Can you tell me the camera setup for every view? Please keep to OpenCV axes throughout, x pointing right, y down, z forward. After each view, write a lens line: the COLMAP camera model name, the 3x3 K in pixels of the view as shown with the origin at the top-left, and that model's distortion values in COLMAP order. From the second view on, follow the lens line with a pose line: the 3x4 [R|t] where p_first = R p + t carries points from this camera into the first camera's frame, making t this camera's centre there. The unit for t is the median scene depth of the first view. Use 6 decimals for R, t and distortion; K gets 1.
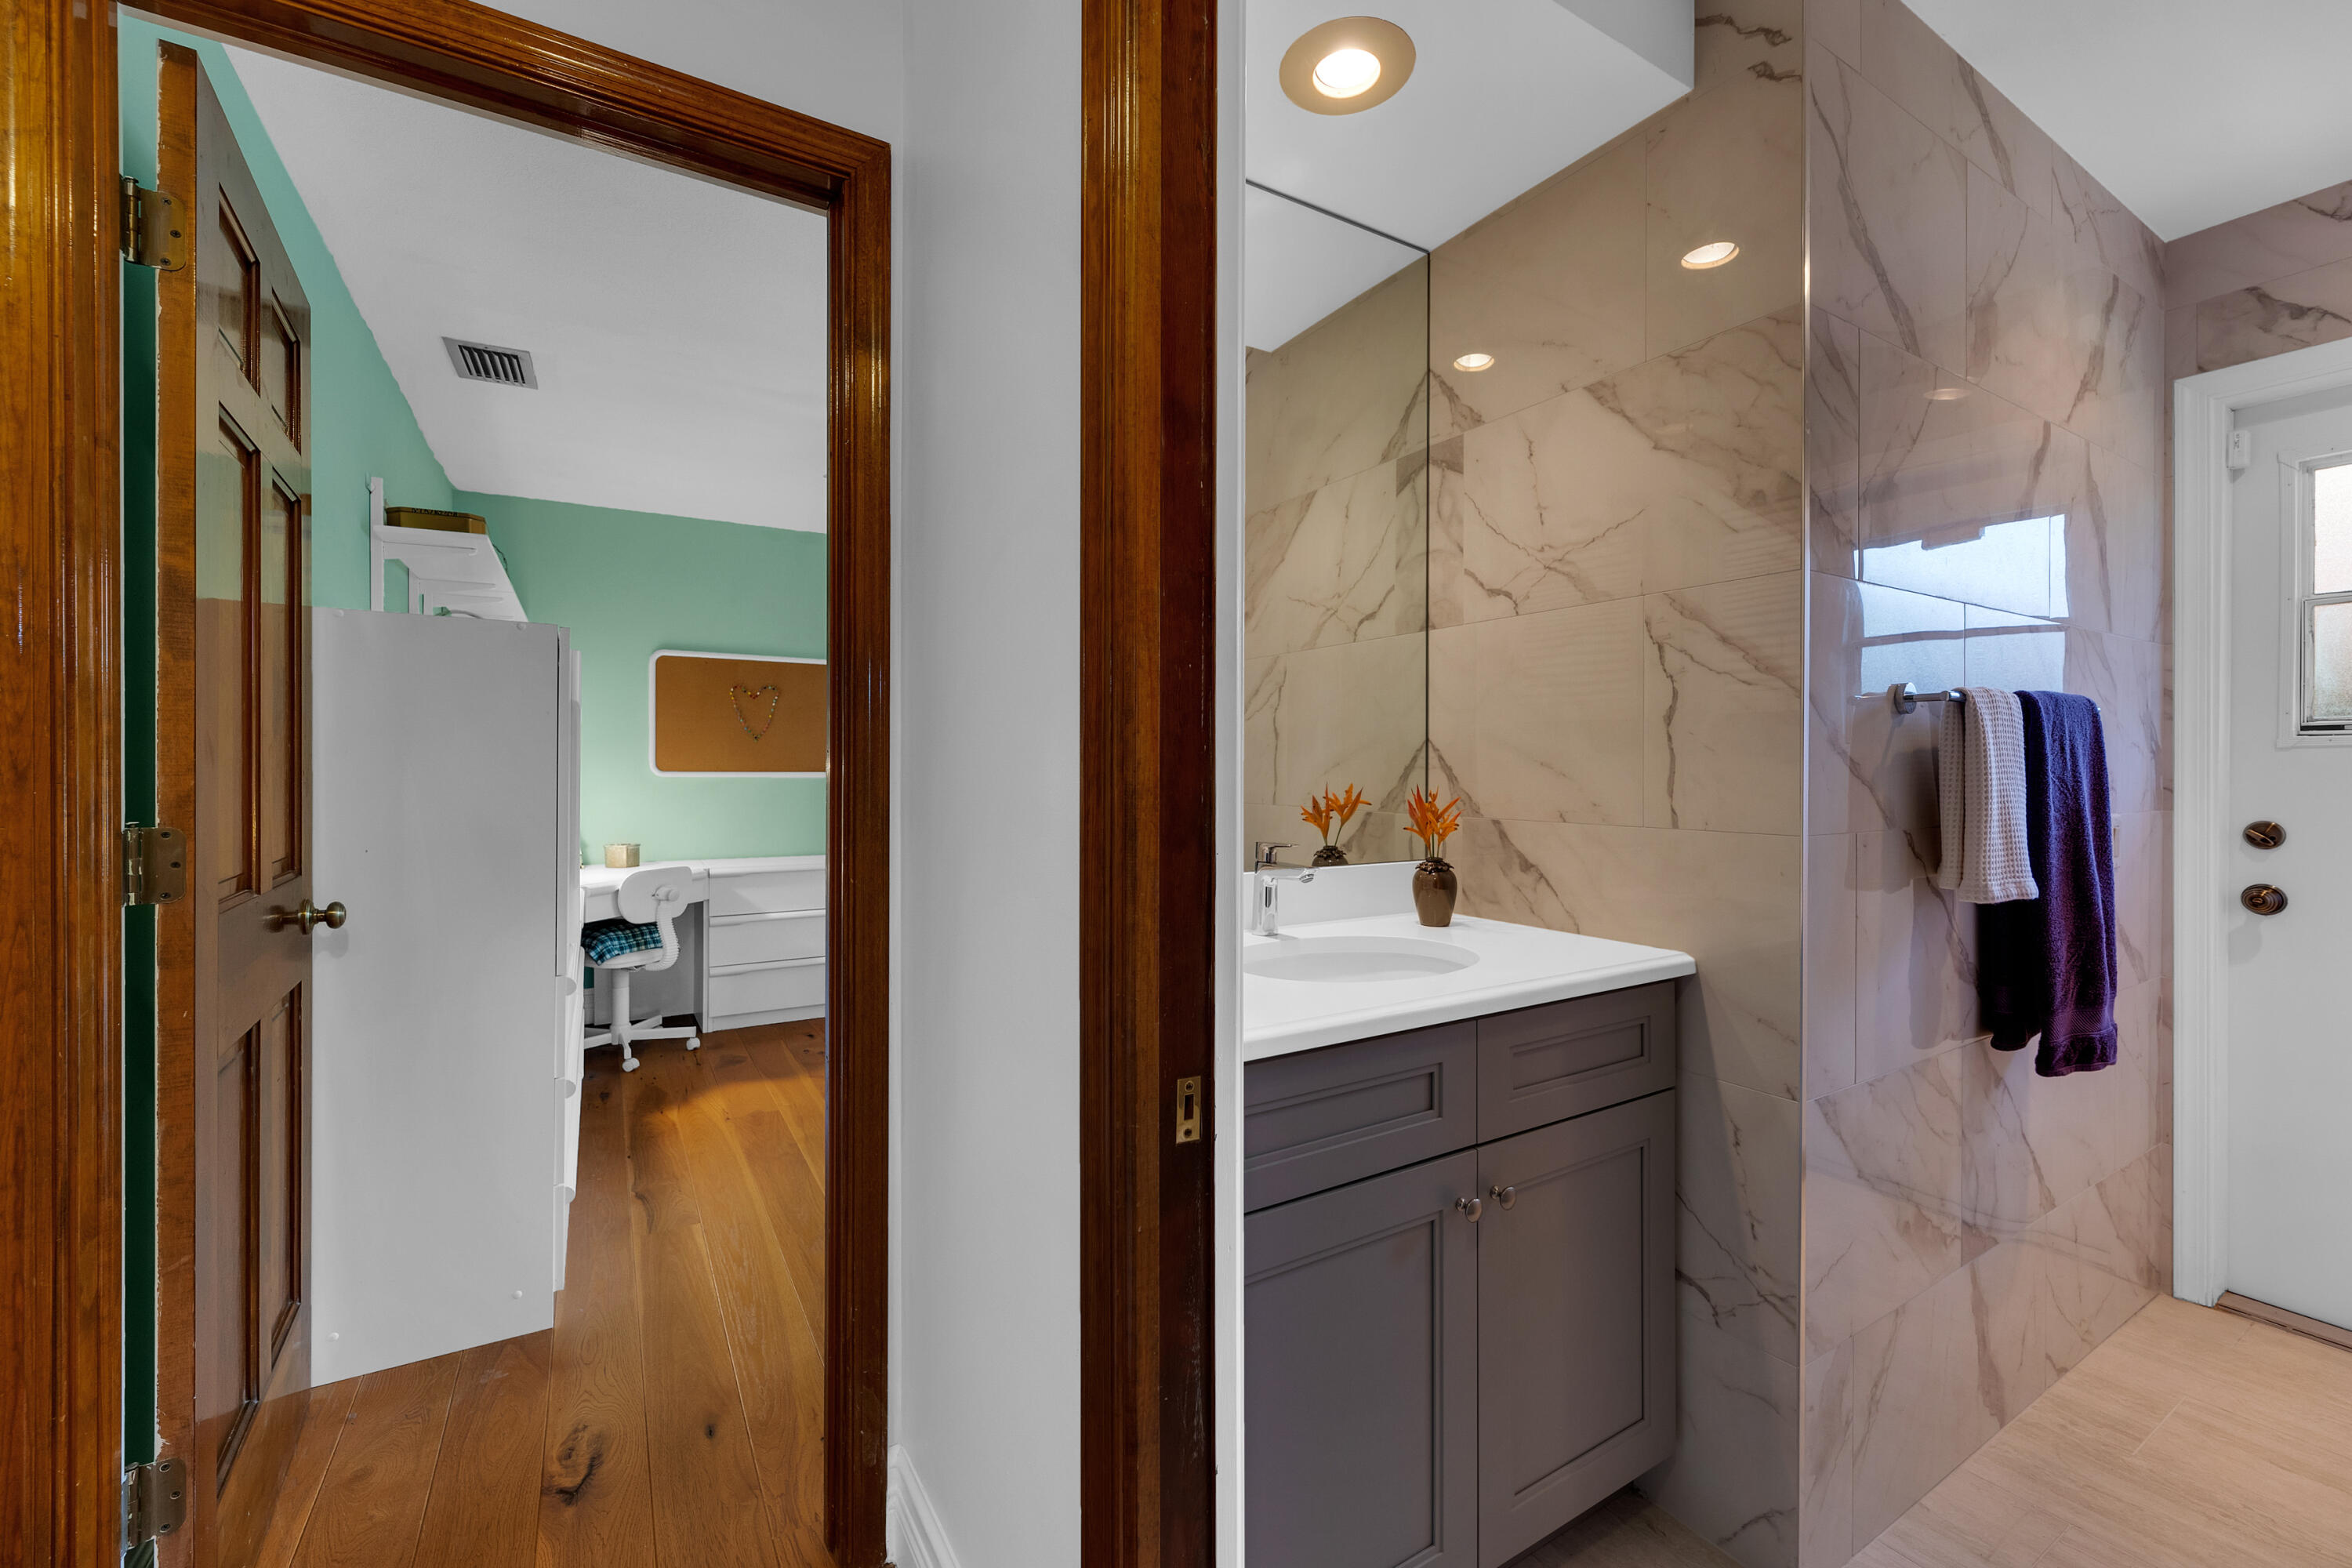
lens RADIAL K [[955.3, 0, 1168.6], [0, 955.3, 773.4], [0, 0, 1]] dist [-0.001806, -0.000272]
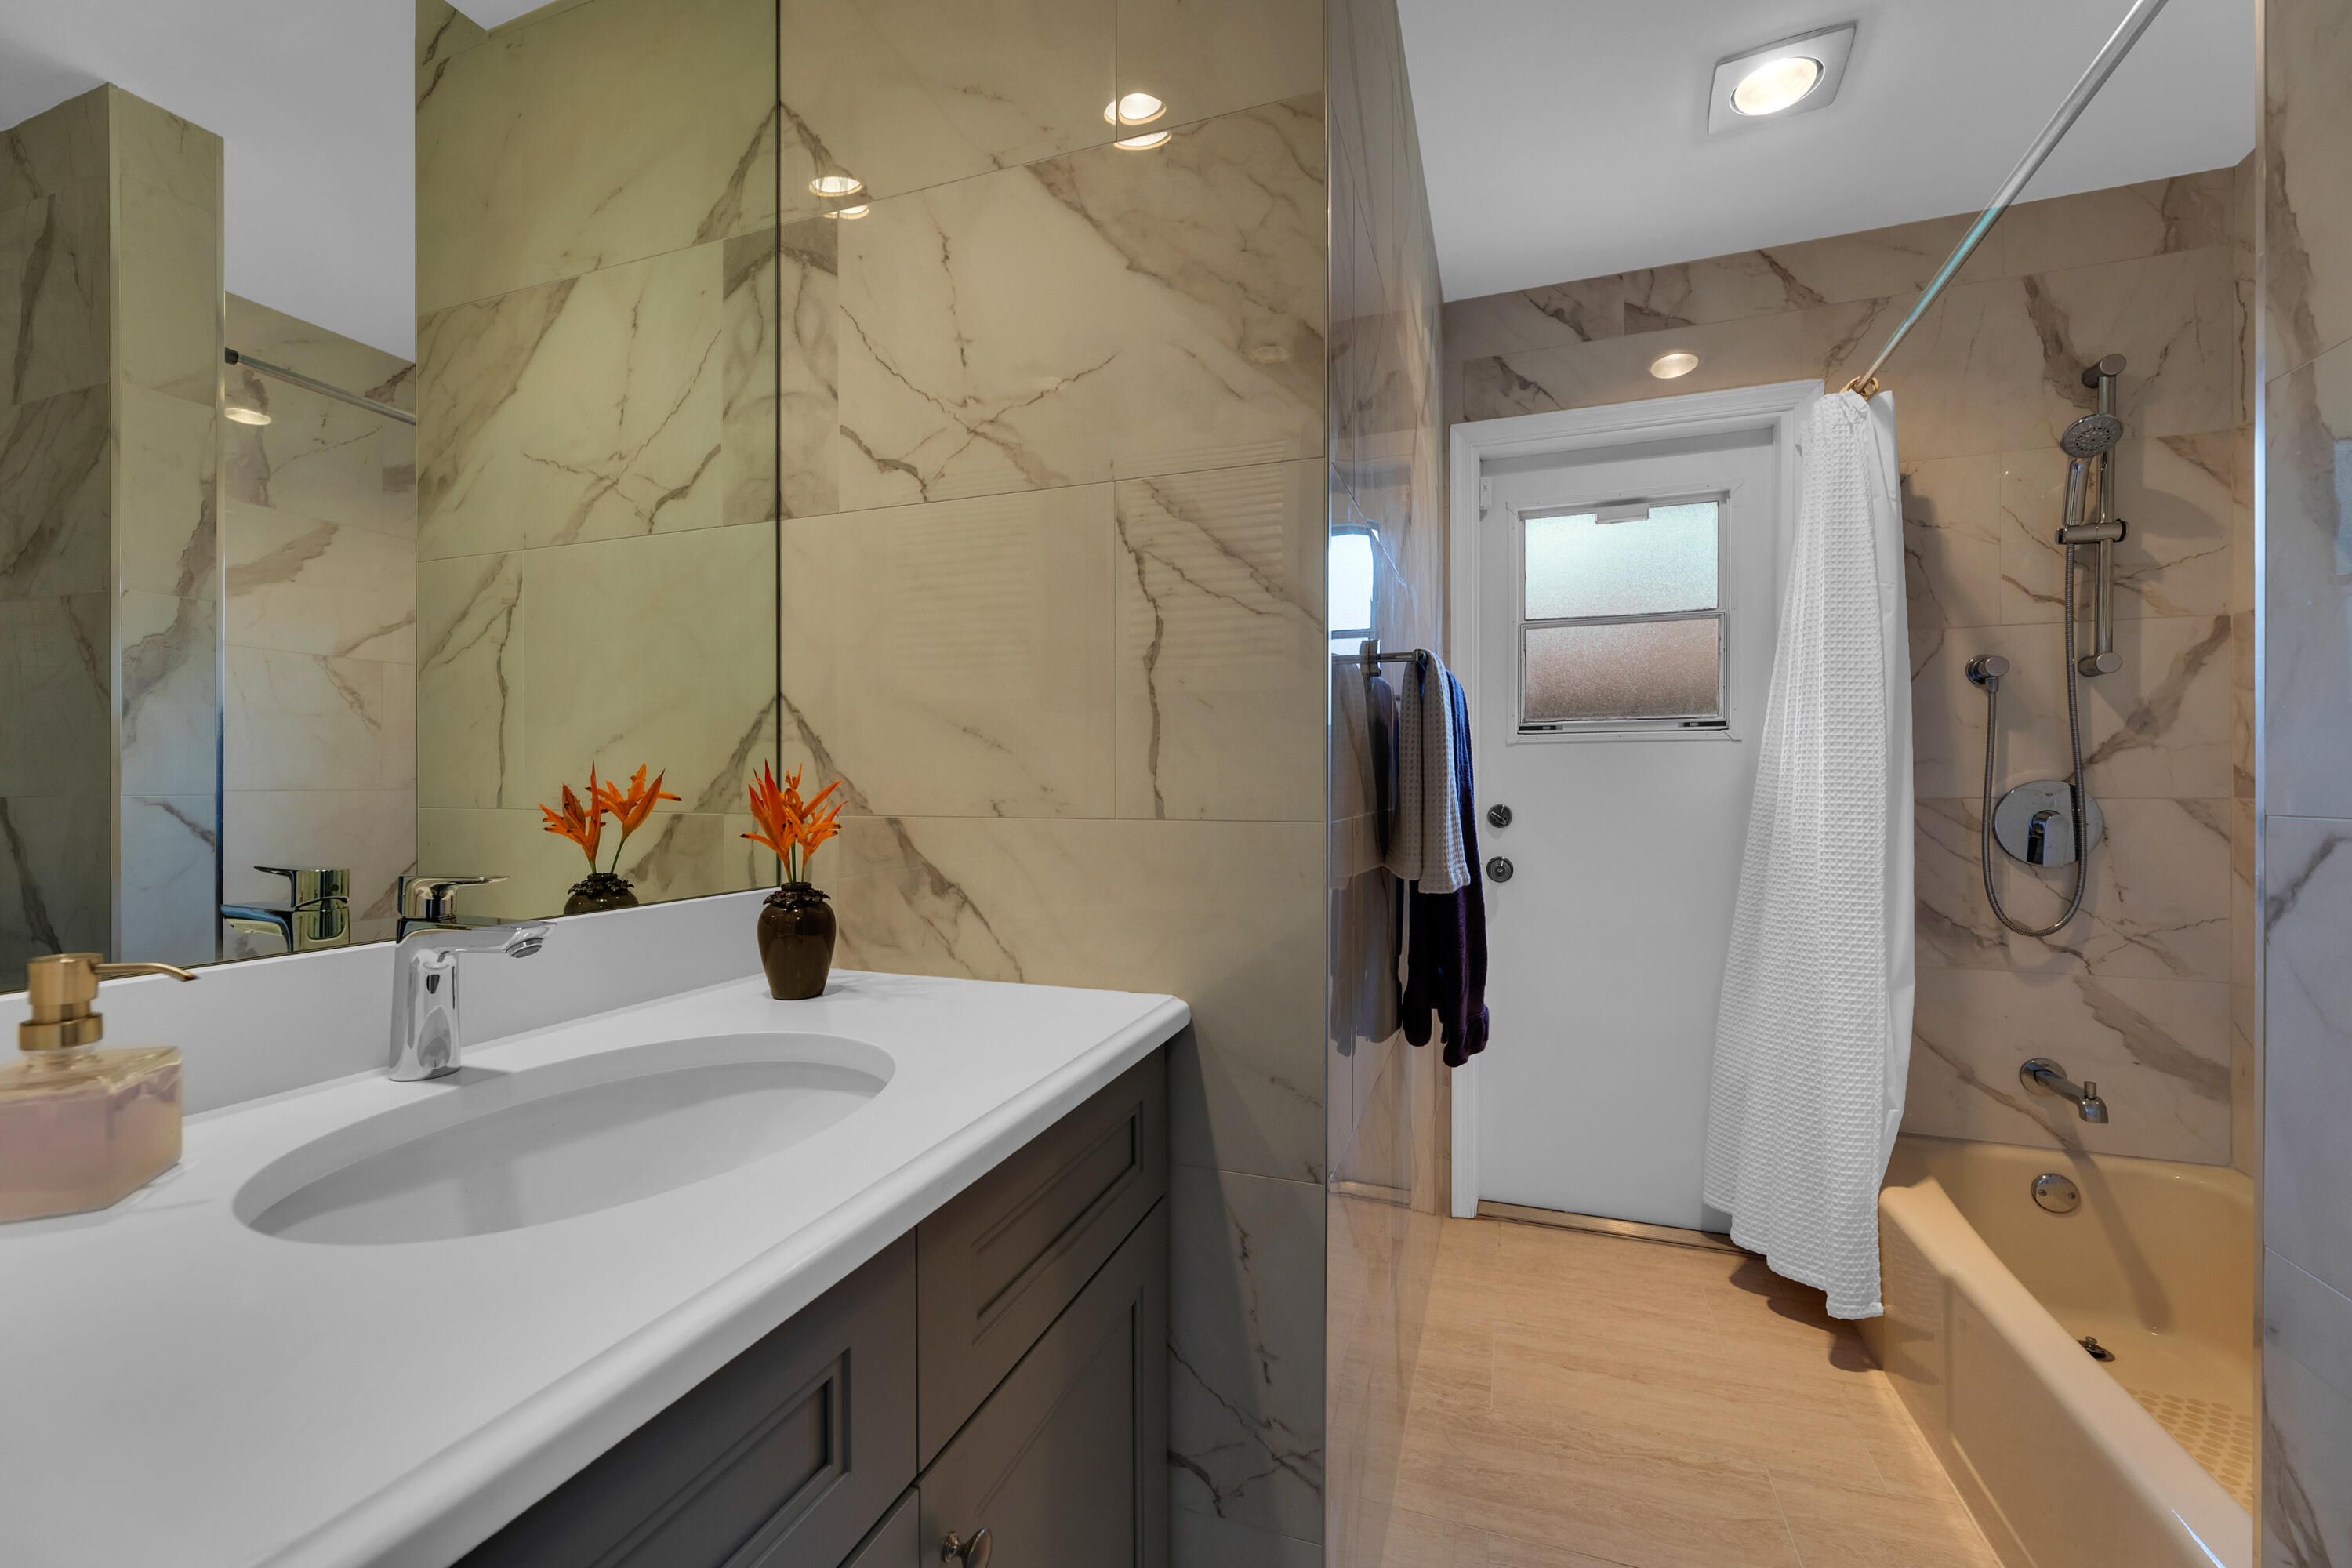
lens RADIAL K [[955.3, 0, 1181.7], [0, 955.3, 785.6], [0, 0, 1]] dist [-0.001806, -0.000272]
pose [[0.774250, -0.004434, 0.632865, 0.089360], [0.005447, 0.999985, 0.000343, 0.029160], [-0.632857, 0.003181, 0.774262, 0.395338]]
